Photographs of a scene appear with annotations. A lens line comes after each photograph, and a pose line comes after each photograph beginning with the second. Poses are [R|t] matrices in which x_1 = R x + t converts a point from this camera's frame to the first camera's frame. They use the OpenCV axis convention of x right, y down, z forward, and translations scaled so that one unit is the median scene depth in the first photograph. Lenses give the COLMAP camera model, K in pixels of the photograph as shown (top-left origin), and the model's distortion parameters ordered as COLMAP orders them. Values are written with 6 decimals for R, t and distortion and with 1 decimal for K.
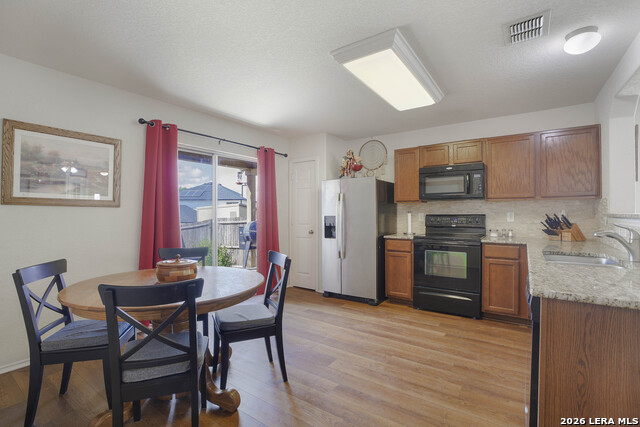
lens RADIAL K [[295.4, 0, 321.0], [0, 295.4, 213.3], [0, 0, 1]] dist [-0.036410, 0.006980]
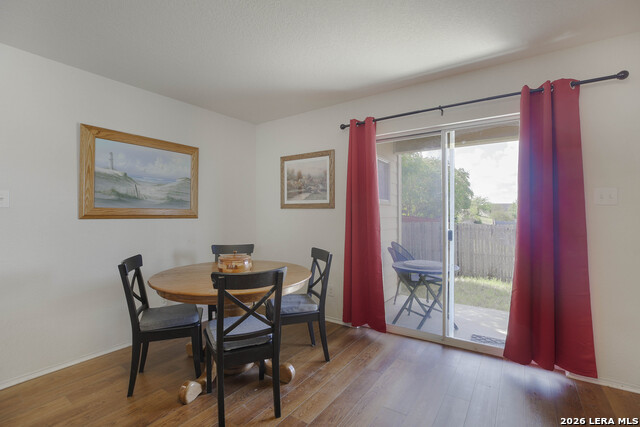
lens RADIAL K [[295.4, 0, 317.3], [0, 295.4, 213.3], [0, 0, 1]] dist [-0.036410, 0.006980]
pose [[-0.001985, 0.000428, -0.999998, 0.422881], [0.001249, 0.999999, 0.000426, -0.003285], [0.999997, -0.001248, -0.001986, 0.852287]]
